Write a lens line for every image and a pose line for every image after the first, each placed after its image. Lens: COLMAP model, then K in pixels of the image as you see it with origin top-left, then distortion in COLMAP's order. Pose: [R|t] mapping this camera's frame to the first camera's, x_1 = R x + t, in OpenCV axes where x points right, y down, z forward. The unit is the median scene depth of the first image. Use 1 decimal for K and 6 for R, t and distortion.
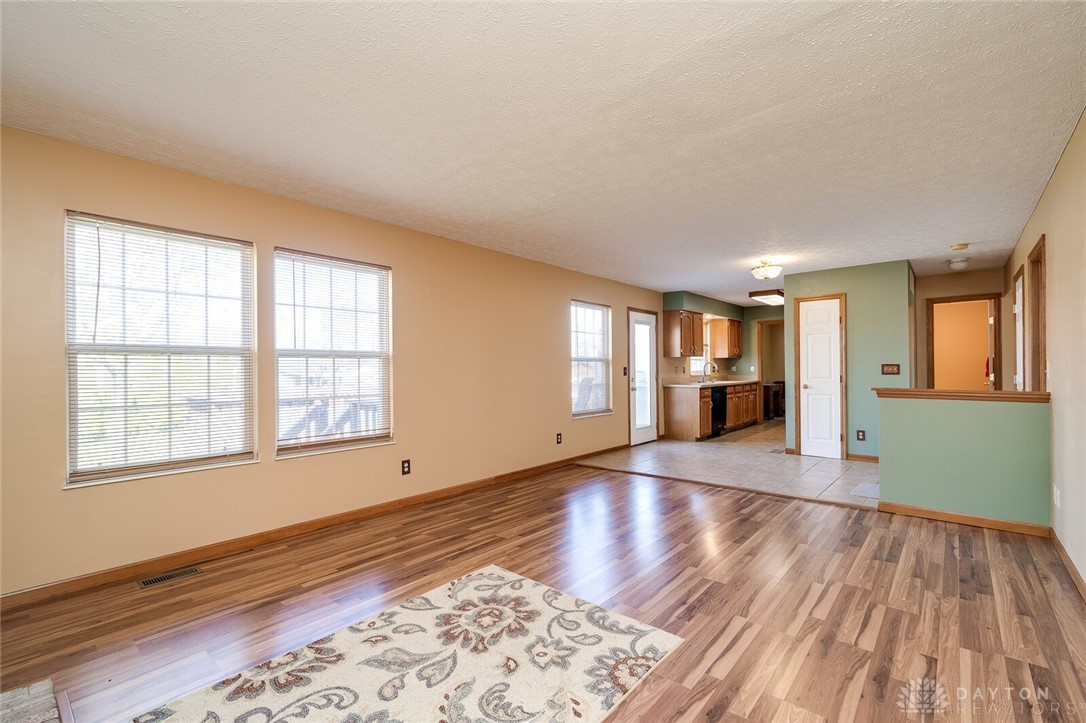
lens RADIAL K [[473.3, 0, 544.4], [0, 473.3, 366.4], [0, 0, 1]] dist [0.001536, 0.000066]
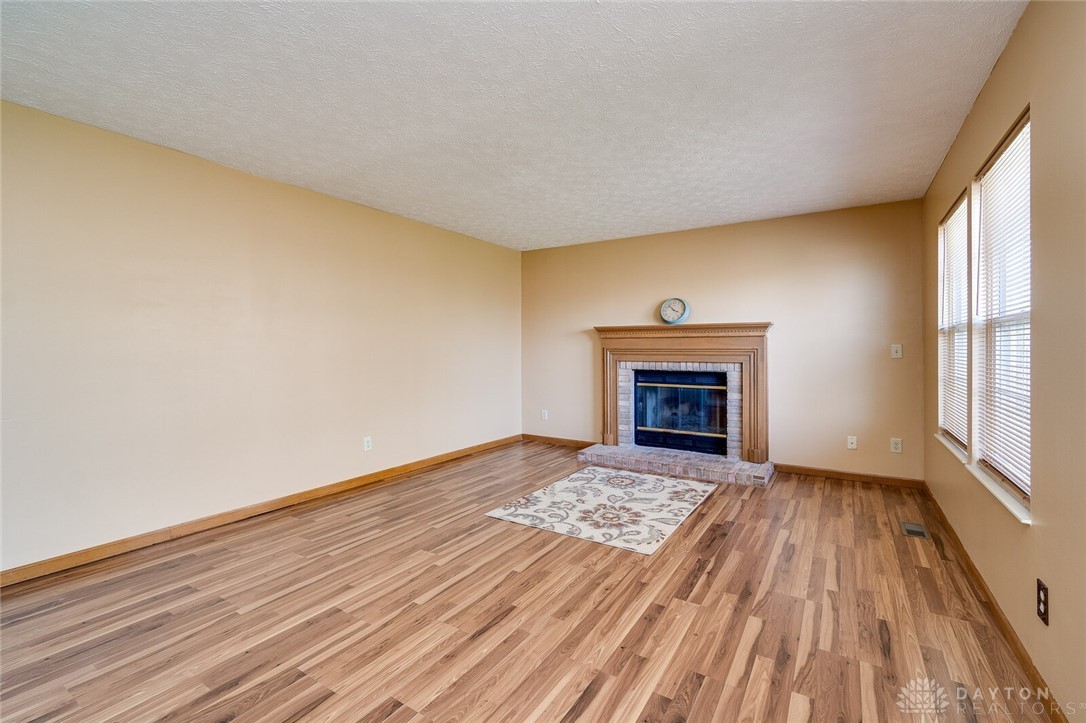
lens RADIAL K [[473.3, 0, 541.9], [0, 473.3, 354.9], [0, 0, 1]] dist [0.001536, 0.000066]
pose [[-0.989621, 0.011410, -0.143248, 0.292743], [0.010084, 0.999899, 0.009983, 0.008391], [0.143348, 0.008435, -0.989636, 2.375085]]
